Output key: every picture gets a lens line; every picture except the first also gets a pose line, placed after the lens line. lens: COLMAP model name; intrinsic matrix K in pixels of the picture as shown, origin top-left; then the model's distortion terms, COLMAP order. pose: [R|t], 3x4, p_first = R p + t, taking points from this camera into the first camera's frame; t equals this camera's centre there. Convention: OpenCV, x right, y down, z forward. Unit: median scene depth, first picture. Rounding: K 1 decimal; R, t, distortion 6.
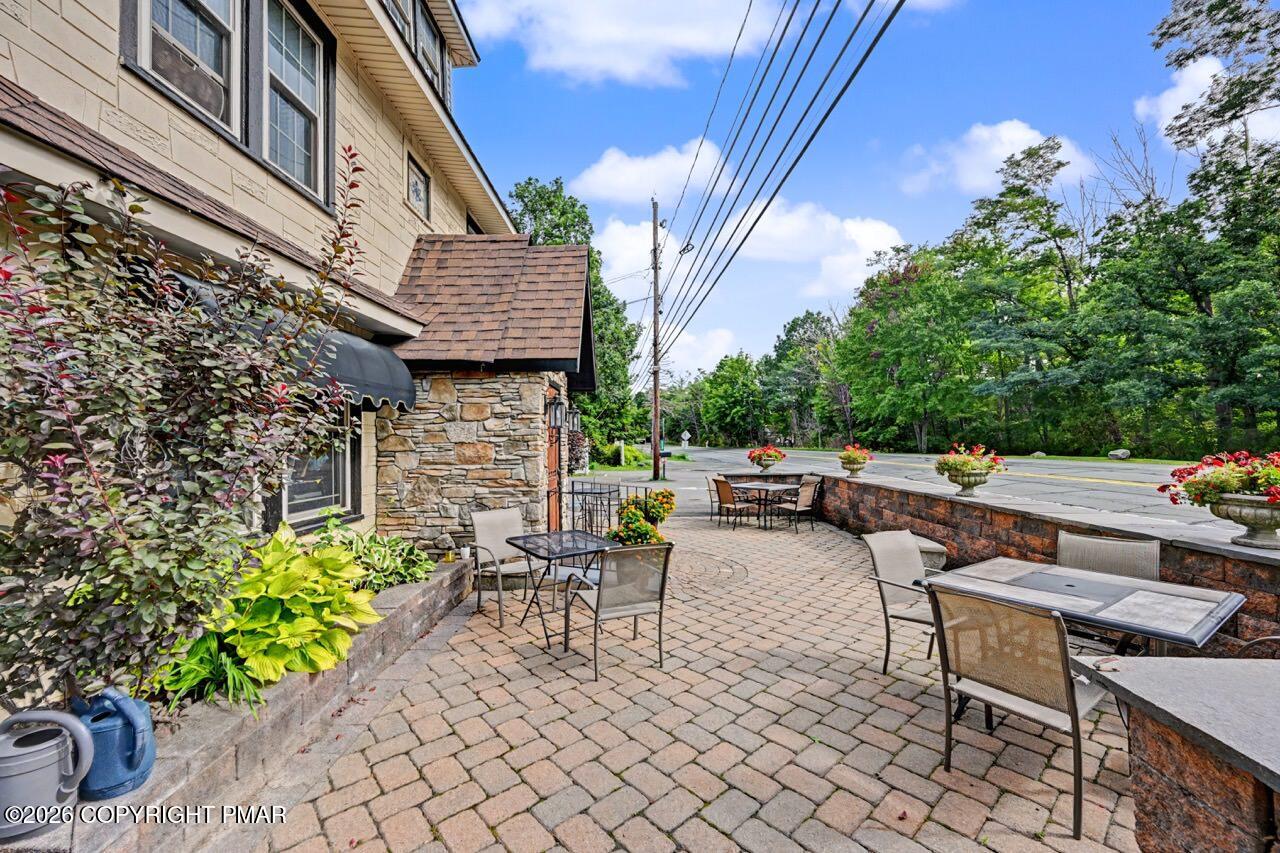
lens RADIAL K [[507.1, 0, 637.8], [0, 507.1, 431.7], [0, 0, 1]] dist [-0.000287, 0.000098]
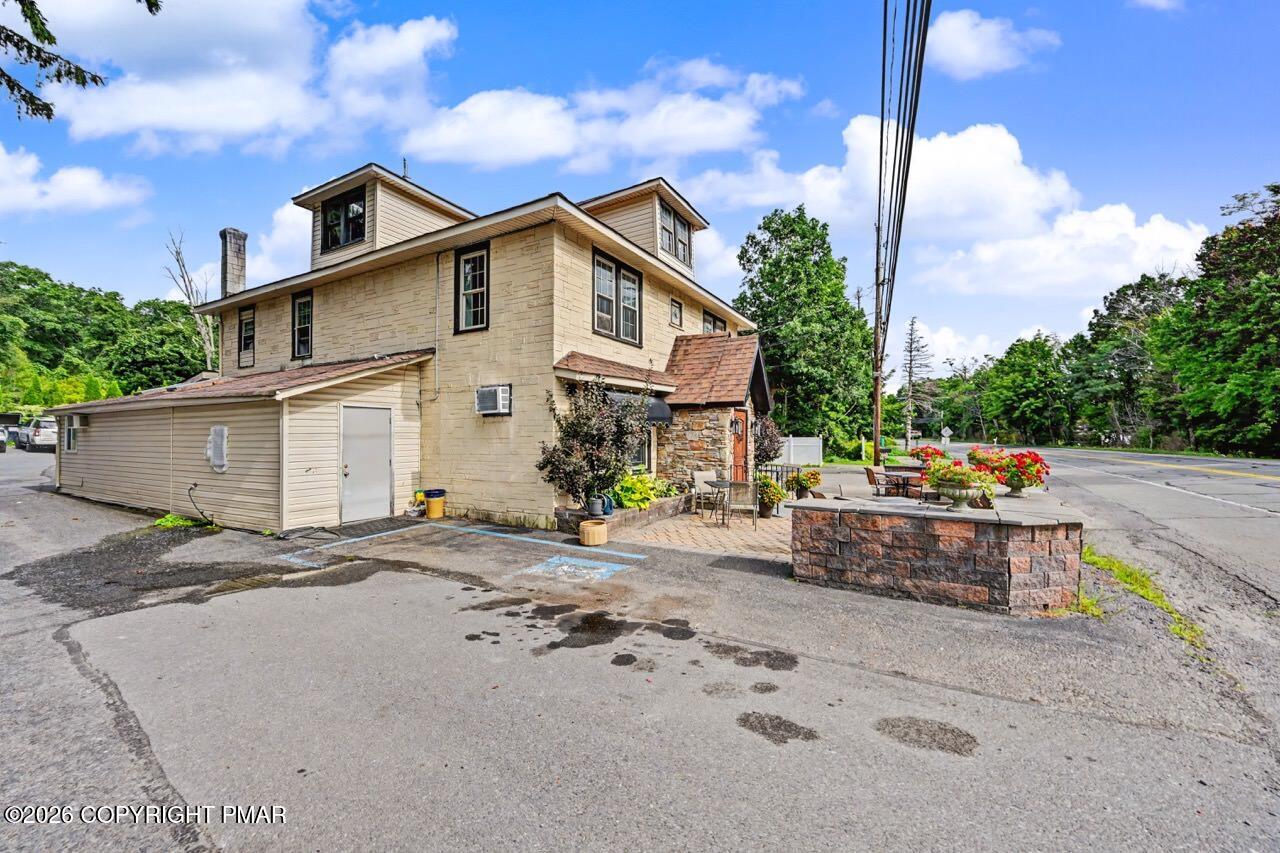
lens RADIAL K [[507.1, 0, 637.8], [0, 507.1, 431.7], [0, 0, 1]] dist [-0.000287, 0.000098]
pose [[0.870254, 0.011084, -0.492479, 0.437990], [-0.003820, 0.999869, 0.015753, -0.042099], [0.492589, -0.011828, 0.870182, -0.844867]]
